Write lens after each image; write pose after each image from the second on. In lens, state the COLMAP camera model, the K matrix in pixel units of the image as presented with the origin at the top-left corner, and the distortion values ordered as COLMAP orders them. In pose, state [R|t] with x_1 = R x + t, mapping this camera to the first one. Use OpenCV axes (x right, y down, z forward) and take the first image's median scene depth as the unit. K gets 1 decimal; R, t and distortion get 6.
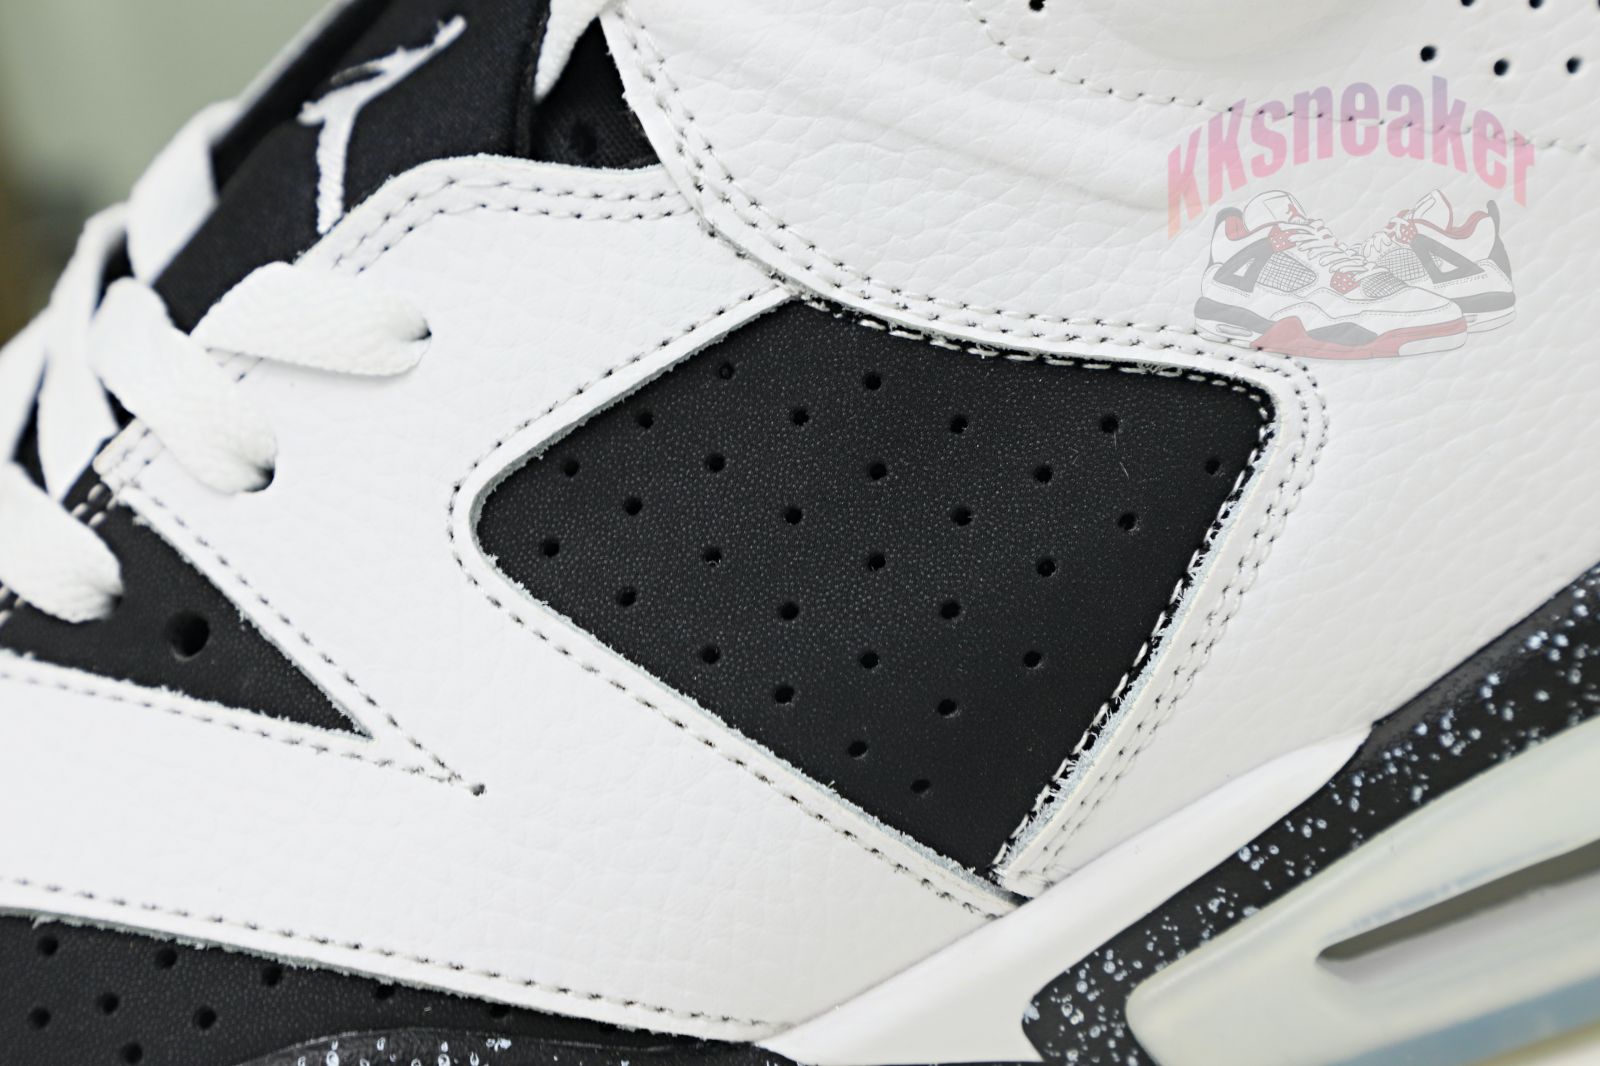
lens RADIAL K [[3910.6, 0, 800.0], [0, 3910.6, 533.0], [0, 0, 1]] dist [0.330585, -0.613763]
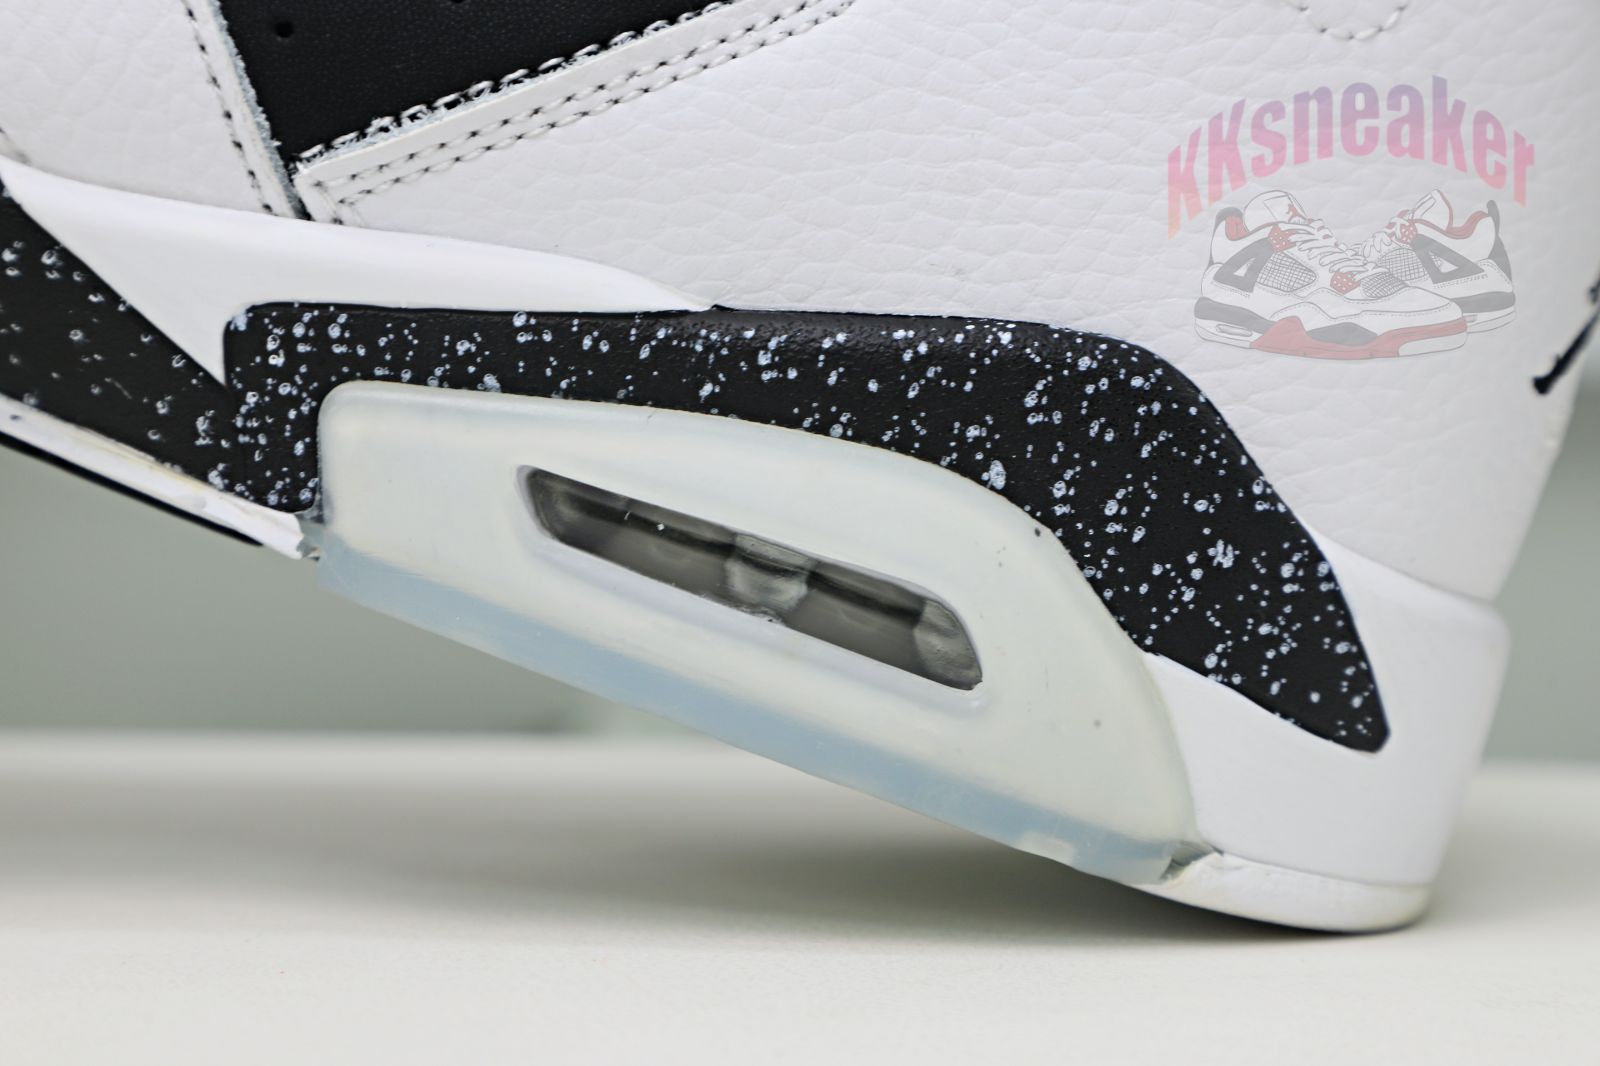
lens RADIAL K [[3910.6, 0, 800.0], [0, 3910.6, 533.0], [0, 0, 1]] dist [0.330585, -0.613763]
pose [[0.791869, 0.567525, -0.225520, 0.415614], [-0.608338, 0.765452, -0.209784, 0.282707], [0.053567, 0.303313, 0.951384, 0.119090]]
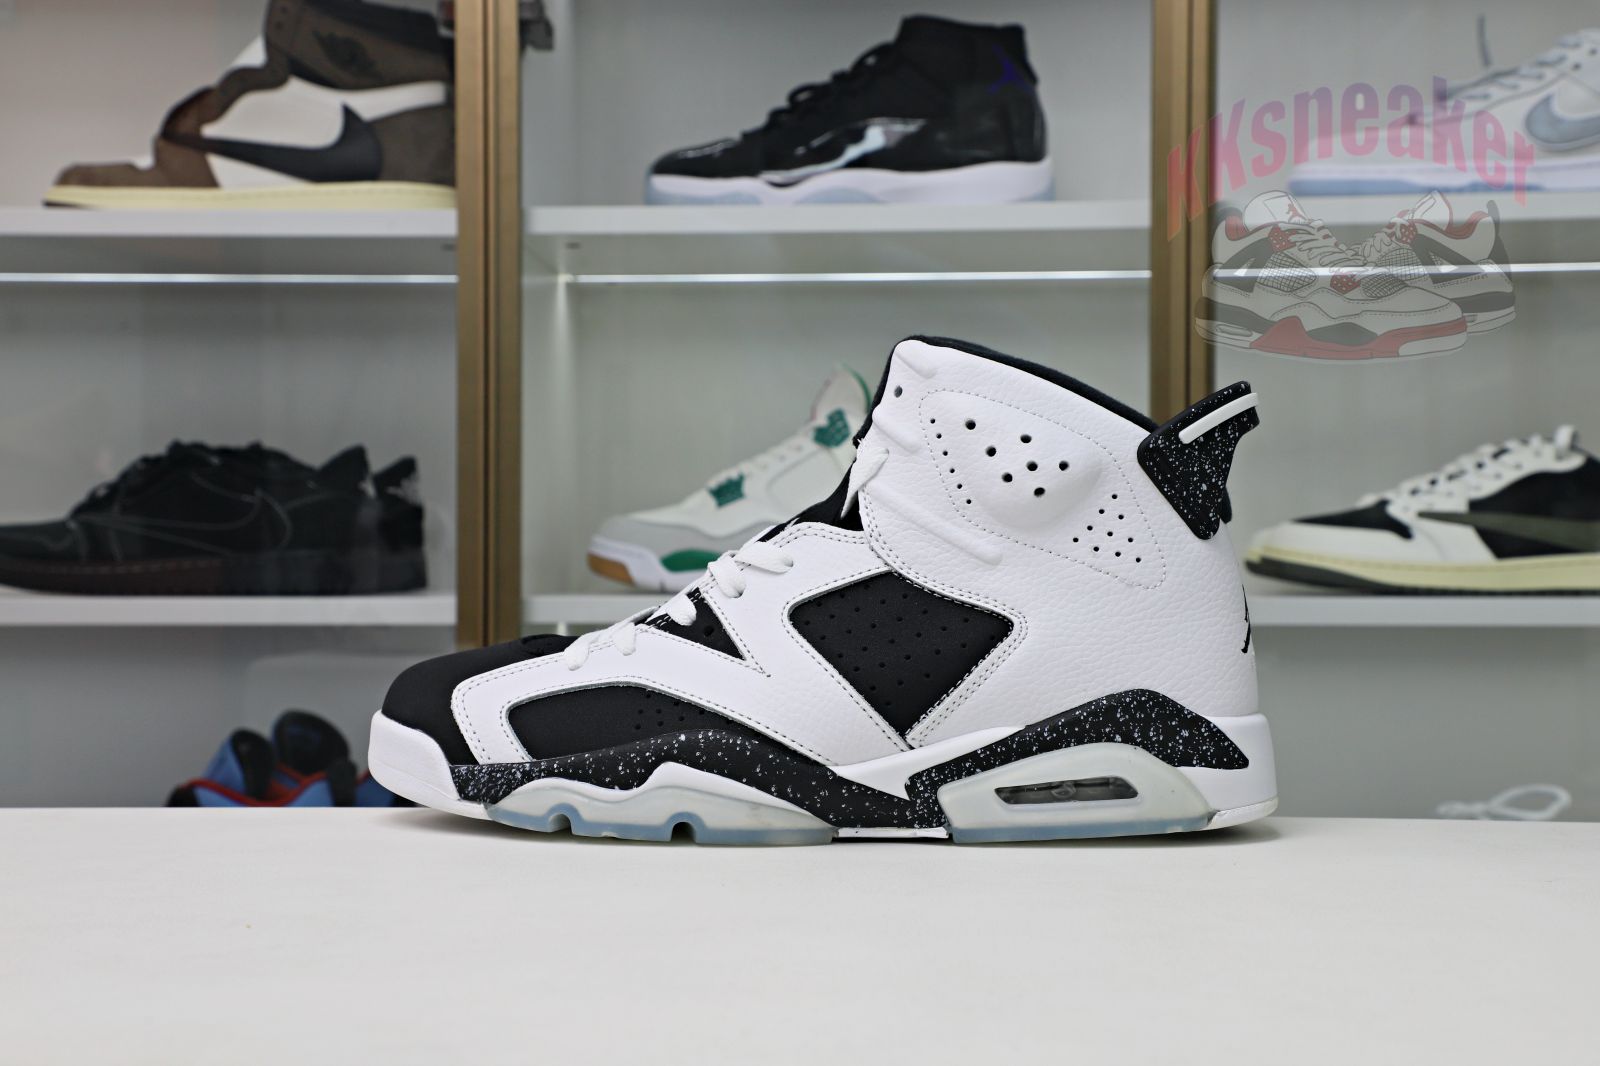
lens RADIAL K [[2163.8, 0, 800.0], [0, 2163.8, 533.0], [0, 0, 1]] dist [0.163547, 0.008368]
pose [[0.946289, 0.181856, -0.267330, 0.442470], [-0.258113, 0.922850, -0.285877, 0.493813], [0.194717, 0.339524, 0.920222, -0.846777]]
